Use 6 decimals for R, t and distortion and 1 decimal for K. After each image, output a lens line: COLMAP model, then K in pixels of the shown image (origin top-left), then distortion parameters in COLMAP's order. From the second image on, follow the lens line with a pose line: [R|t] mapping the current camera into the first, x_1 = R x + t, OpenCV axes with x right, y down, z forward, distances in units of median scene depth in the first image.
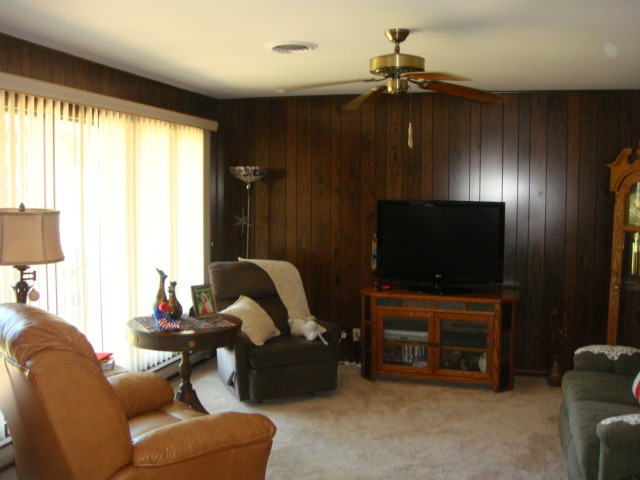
lens RADIAL K [[717.2, 0, 320.0], [0, 717.2, 240.0], [0, 0, 1]] dist [-0.186932, 0.320521]
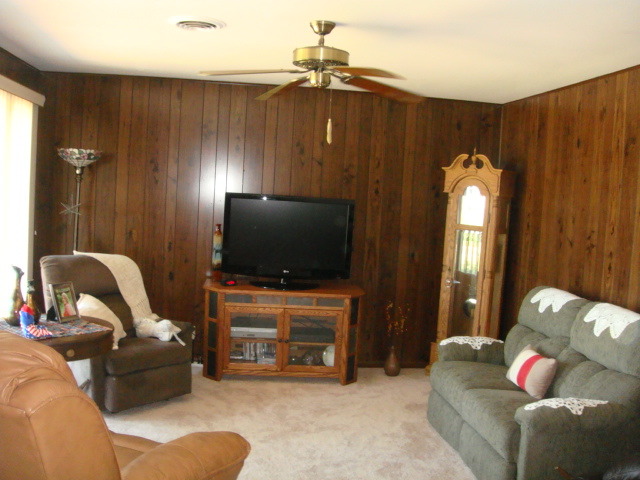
lens RADIAL K [[717.2, 0, 320.0], [0, 717.2, 240.0], [0, 0, 1]] dist [-0.186932, 0.320521]
pose [[0.910081, 0.012683, 0.414236, -0.213827], [-0.019953, 0.999713, 0.013227, -0.007413], [-0.413950, -0.020303, 0.910073, 0.080579]]
